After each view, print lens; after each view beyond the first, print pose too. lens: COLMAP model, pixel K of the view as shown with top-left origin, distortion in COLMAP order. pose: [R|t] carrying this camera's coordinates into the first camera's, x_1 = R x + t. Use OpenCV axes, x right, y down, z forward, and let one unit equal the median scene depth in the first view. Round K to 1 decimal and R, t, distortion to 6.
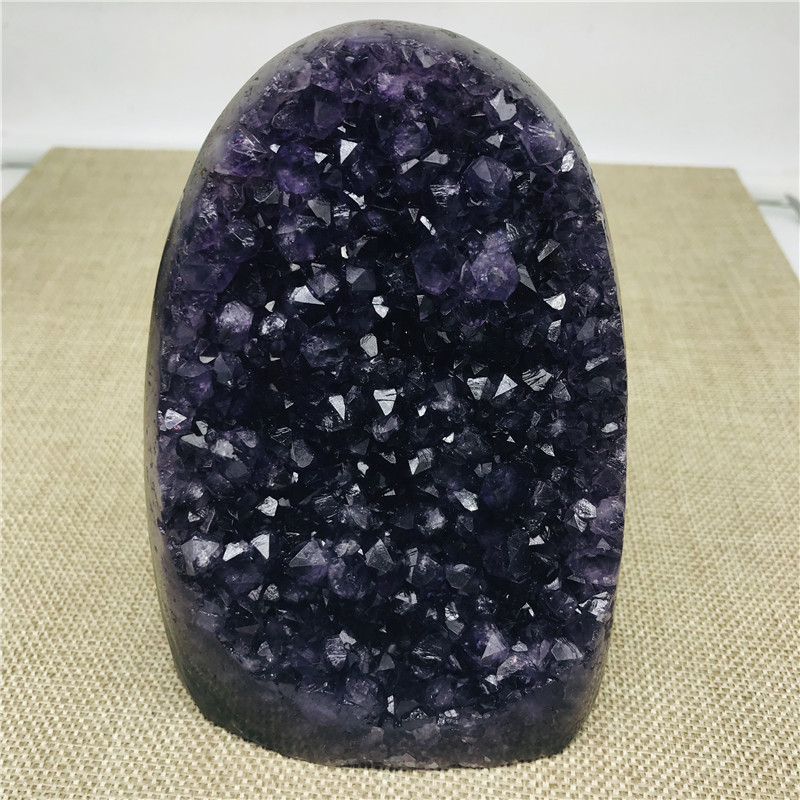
lens RADIAL K [[1027.7, 0, 400.0], [0, 1027.7, 400.0], [0, 0, 1]] dist [0.214444, -1.424172]
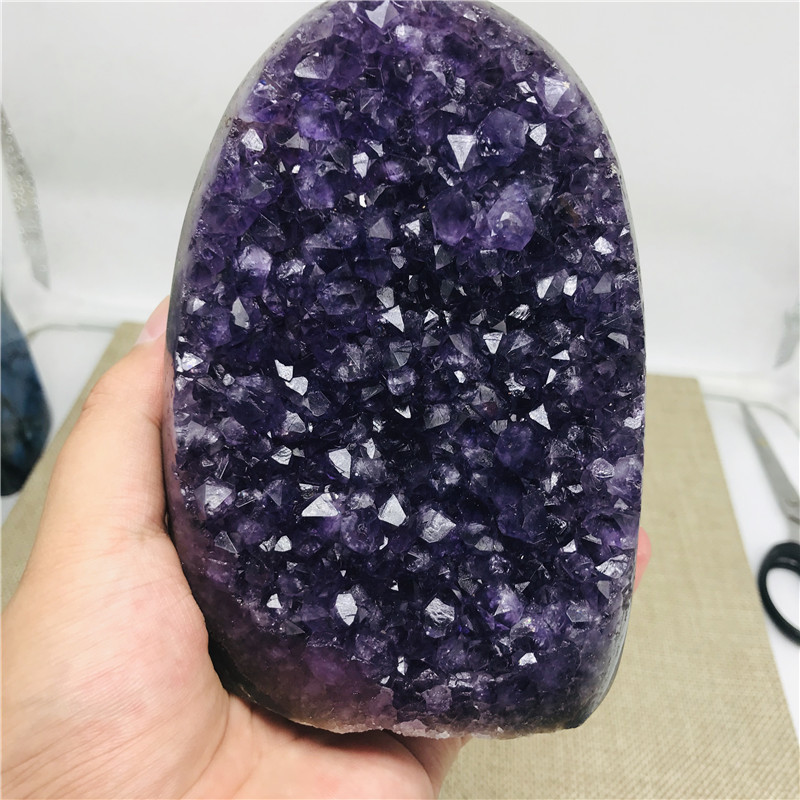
lens RADIAL K [[1027.7, 0, 400.0], [0, 1027.7, 400.0], [0, 0, 1]] dist [0.214444, -1.424172]
pose [[0.998932, 0.016516, -0.043152, 0.028836], [-0.020480, 0.995445, -0.093108, 0.139935], [0.041418, 0.093893, 0.994720, 0.004246]]
